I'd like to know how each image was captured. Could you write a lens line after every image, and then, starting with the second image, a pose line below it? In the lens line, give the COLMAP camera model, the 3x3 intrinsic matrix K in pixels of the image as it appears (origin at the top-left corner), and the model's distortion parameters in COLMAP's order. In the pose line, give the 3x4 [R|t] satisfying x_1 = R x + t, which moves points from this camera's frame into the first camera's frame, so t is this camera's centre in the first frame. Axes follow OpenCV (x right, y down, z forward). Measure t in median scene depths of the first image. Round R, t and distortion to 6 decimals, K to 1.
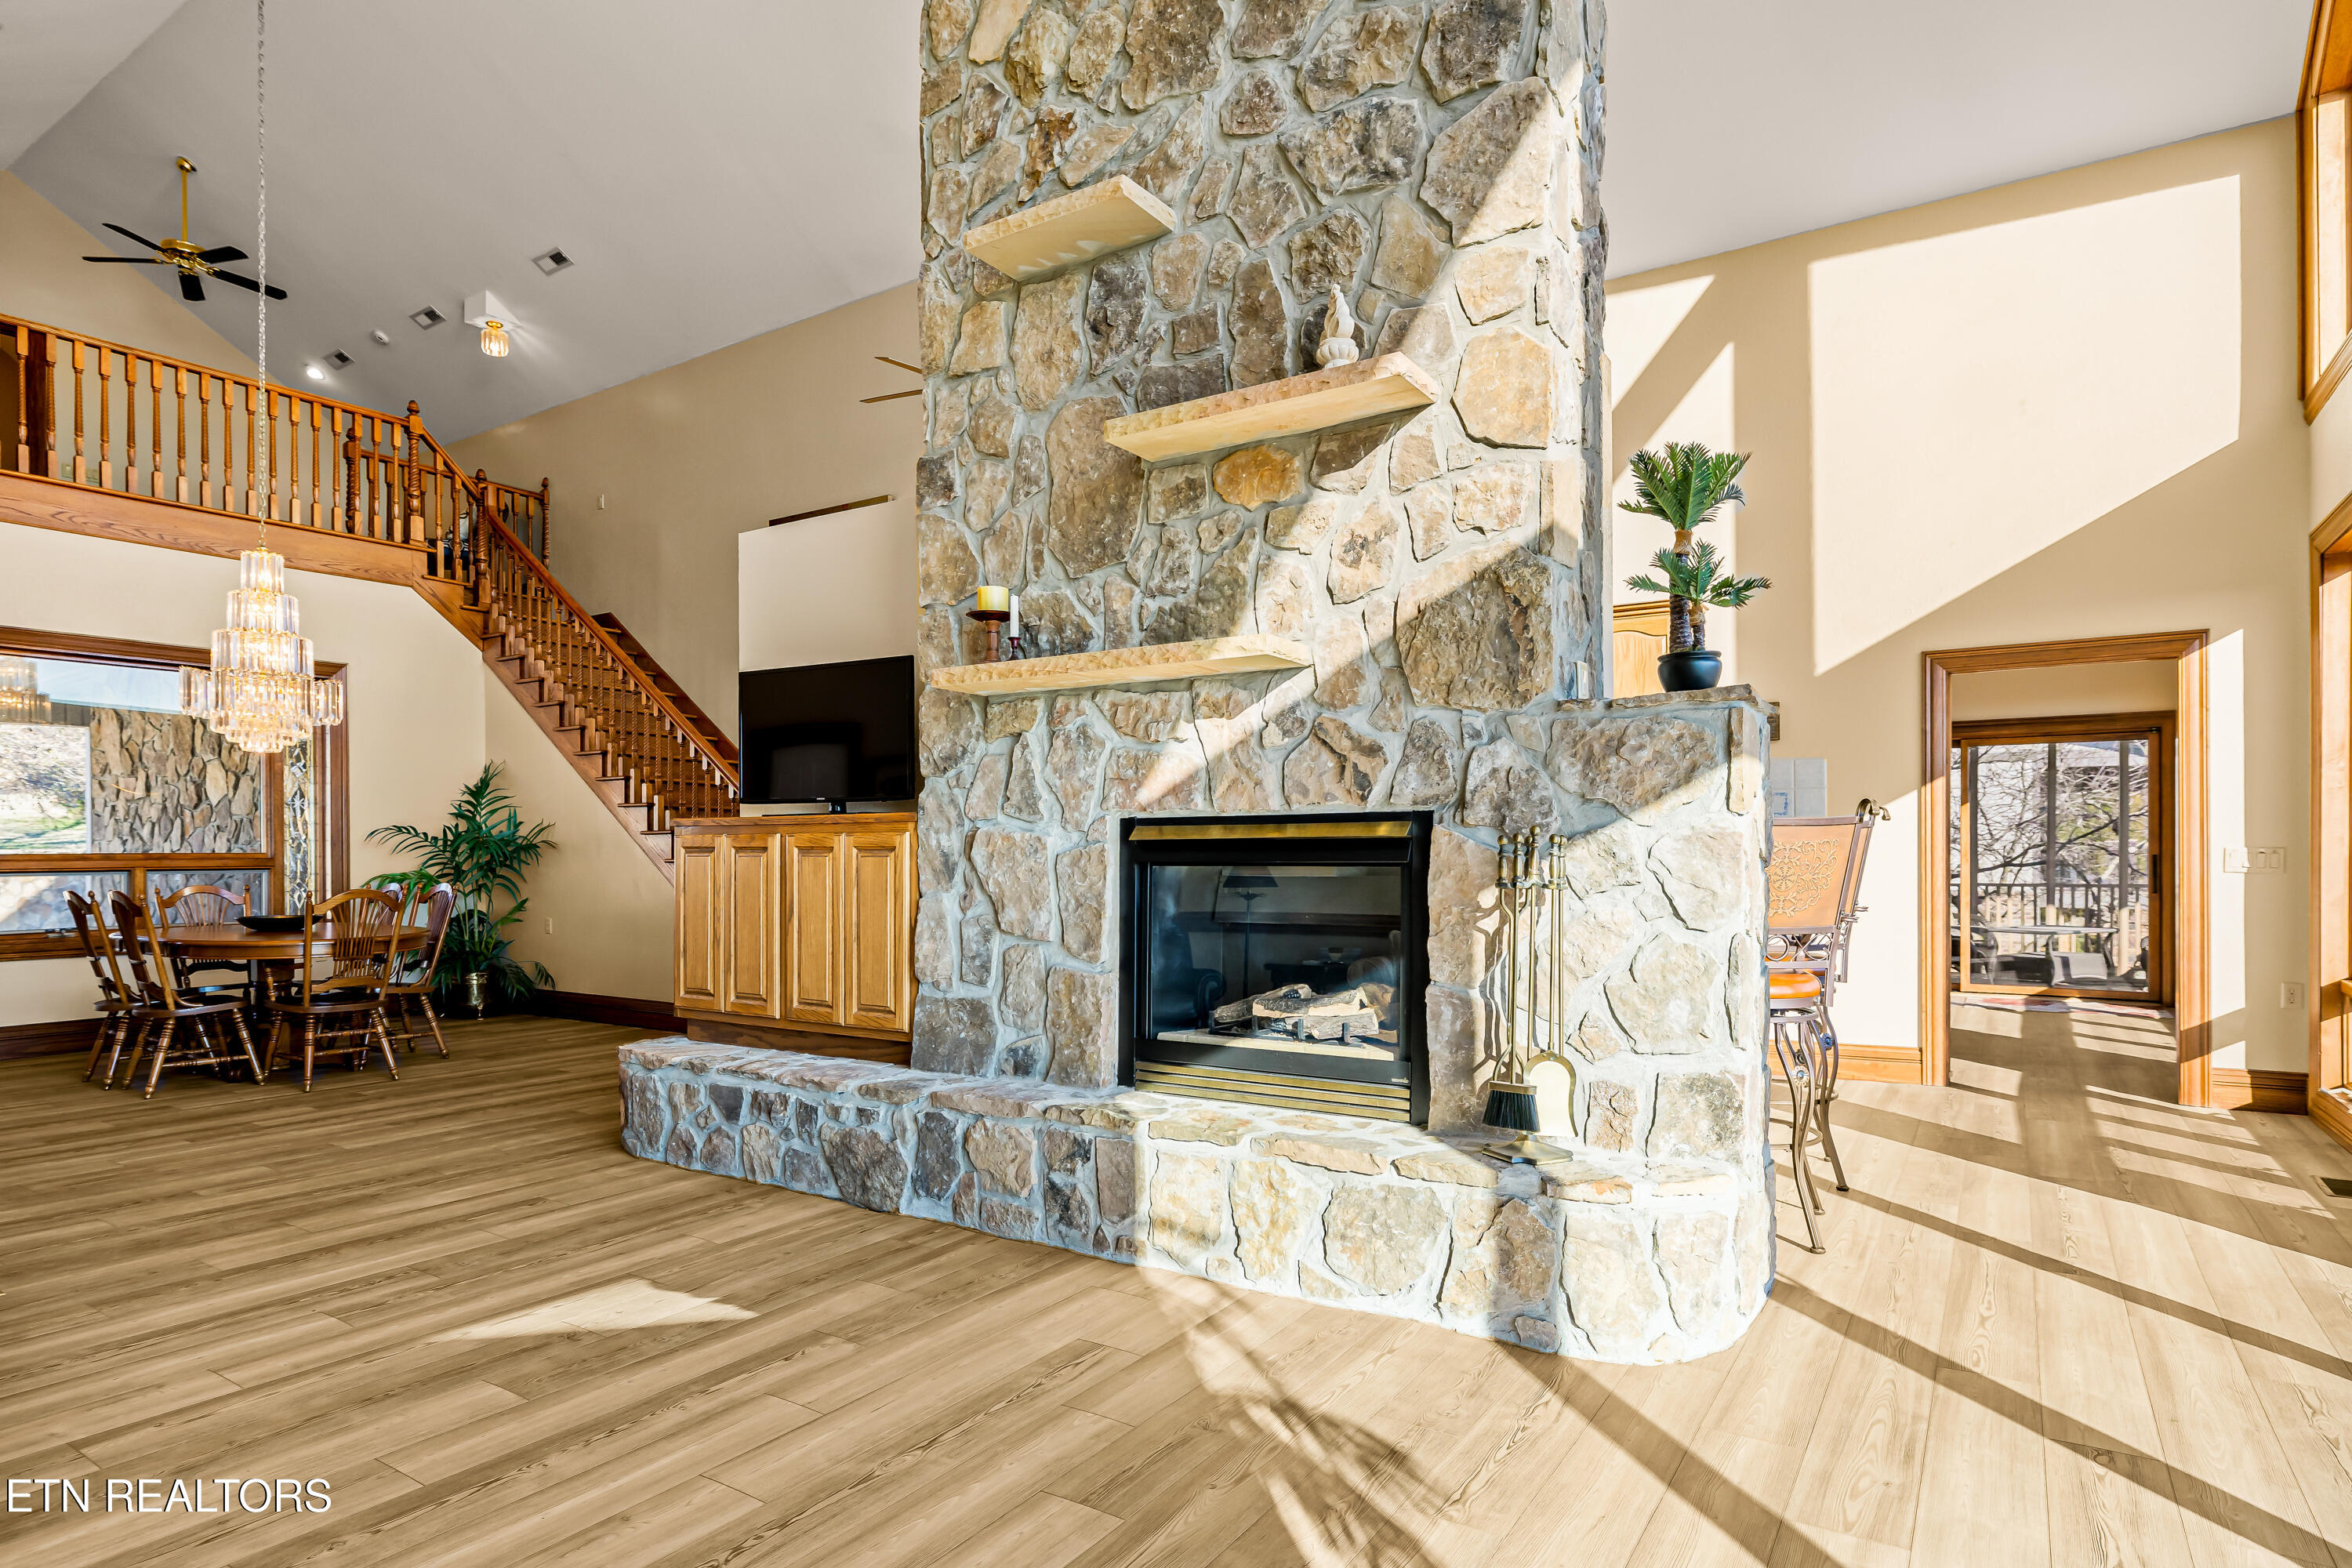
lens RADIAL K [[1266.8, 0, 1122.0], [0, 1266.8, 854.1], [0, 0, 1]] dist [-0.008701, 0.001662]
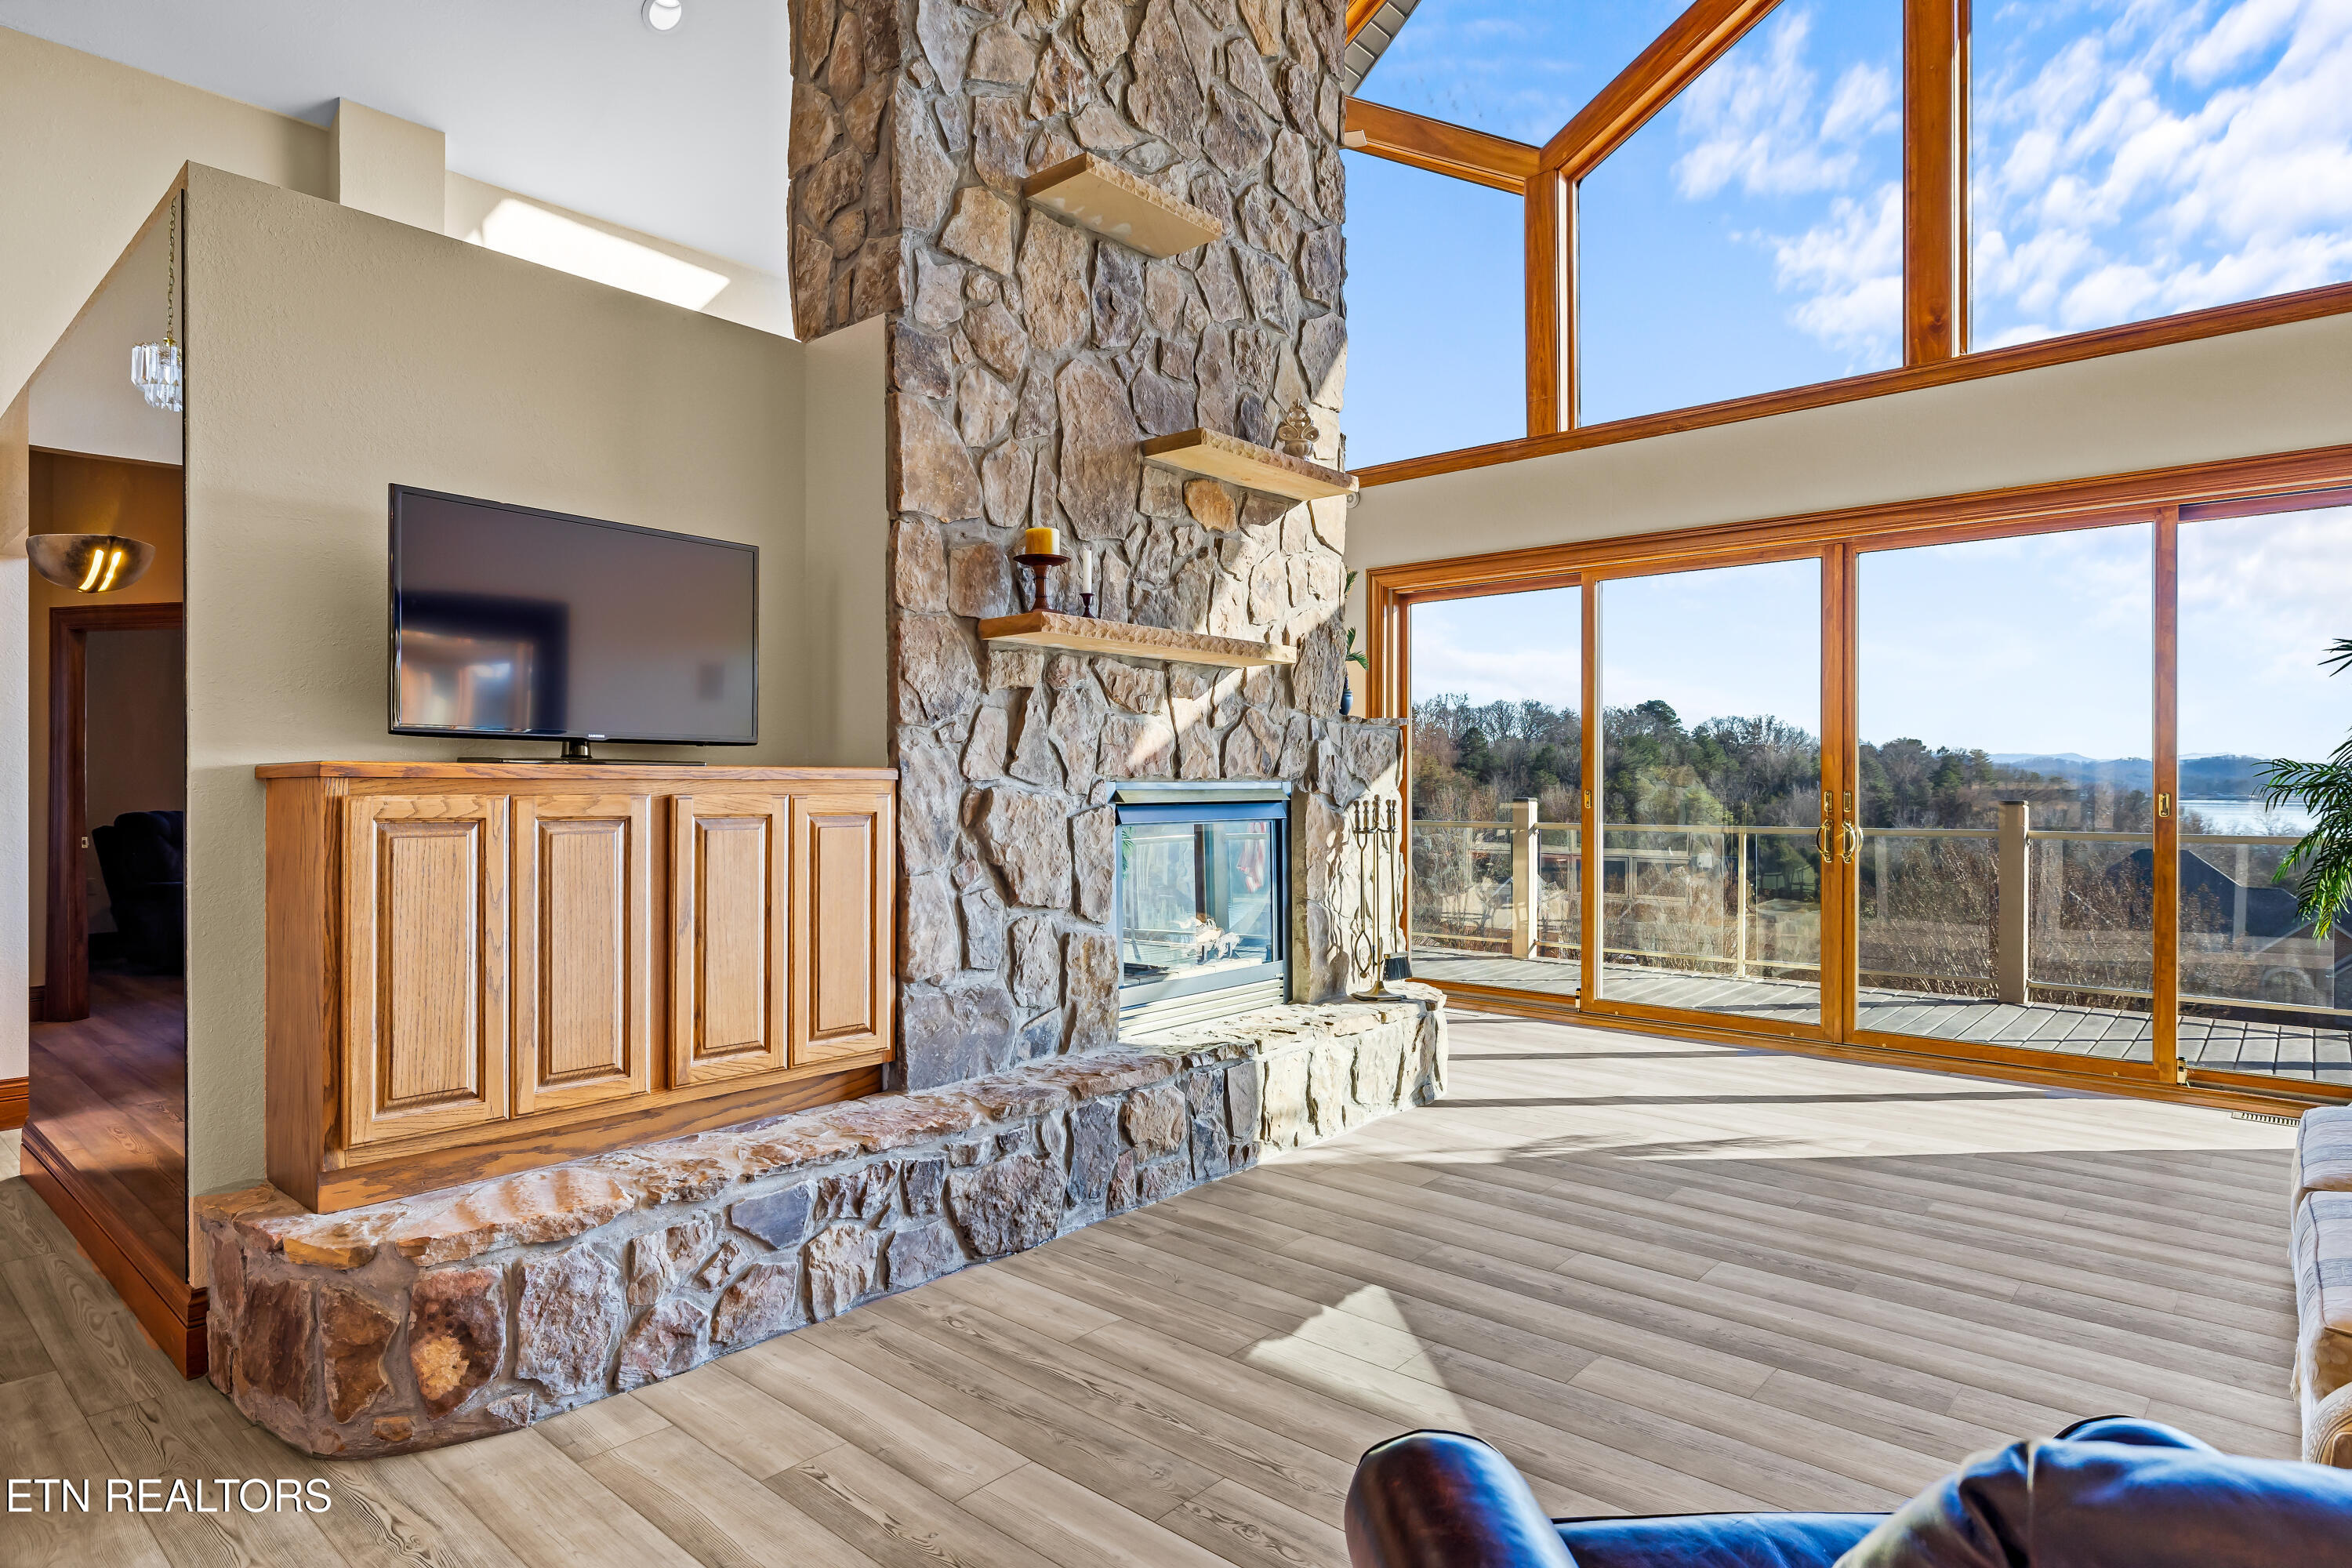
lens RADIAL K [[1266.8, 0, 1196.7], [0, 1266.8, 787.7], [0, 0, 1]] dist [-0.008701, 0.001662]
pose [[0.127201, -0.000760, 0.991877, -0.473481], [-0.001360, 0.999999, 0.000940, -0.011382], [-0.991876, -0.001469, 0.127200, 0.366009]]
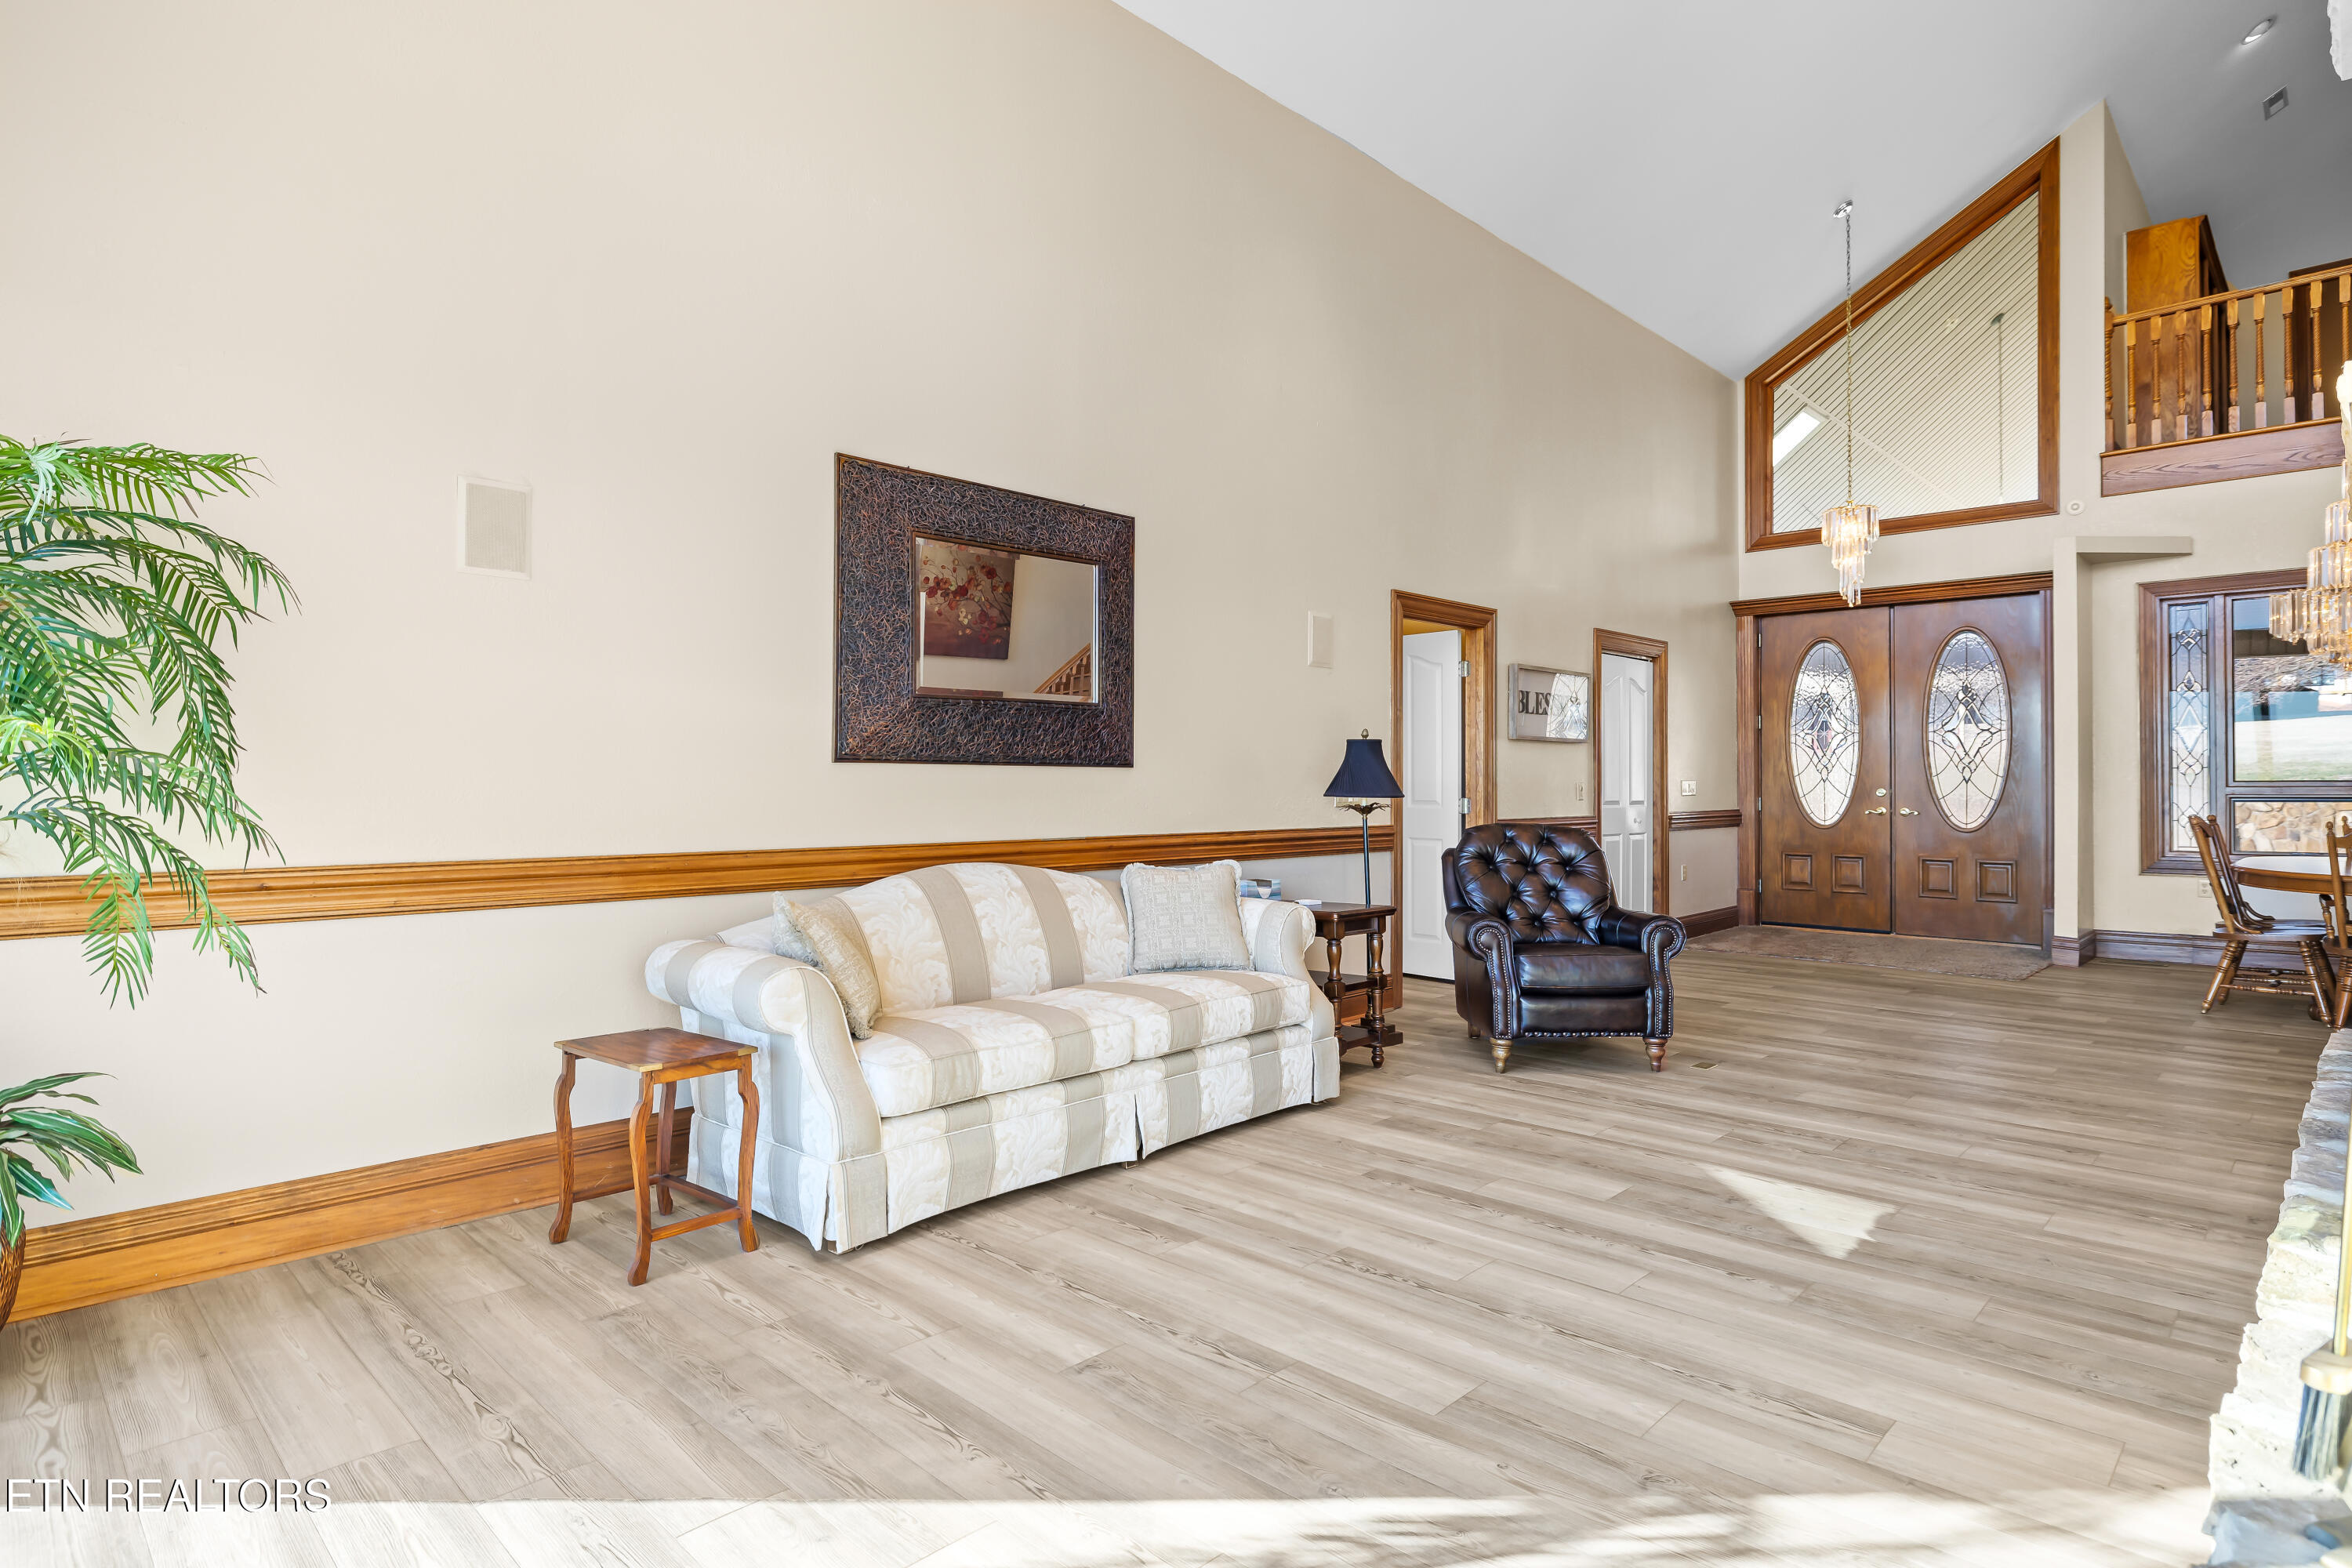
lens RADIAL K [[1266.8, 0, 1228.3], [0, 1266.8, 767.4], [0, 0, 1]] dist [-0.008701, 0.001662]
pose [[-0.156156, -0.011602, -0.987664, 0.269048], [0.000501, 0.999930, -0.011826, 0.000284], [0.987732, -0.002341, -0.156139, 0.250290]]
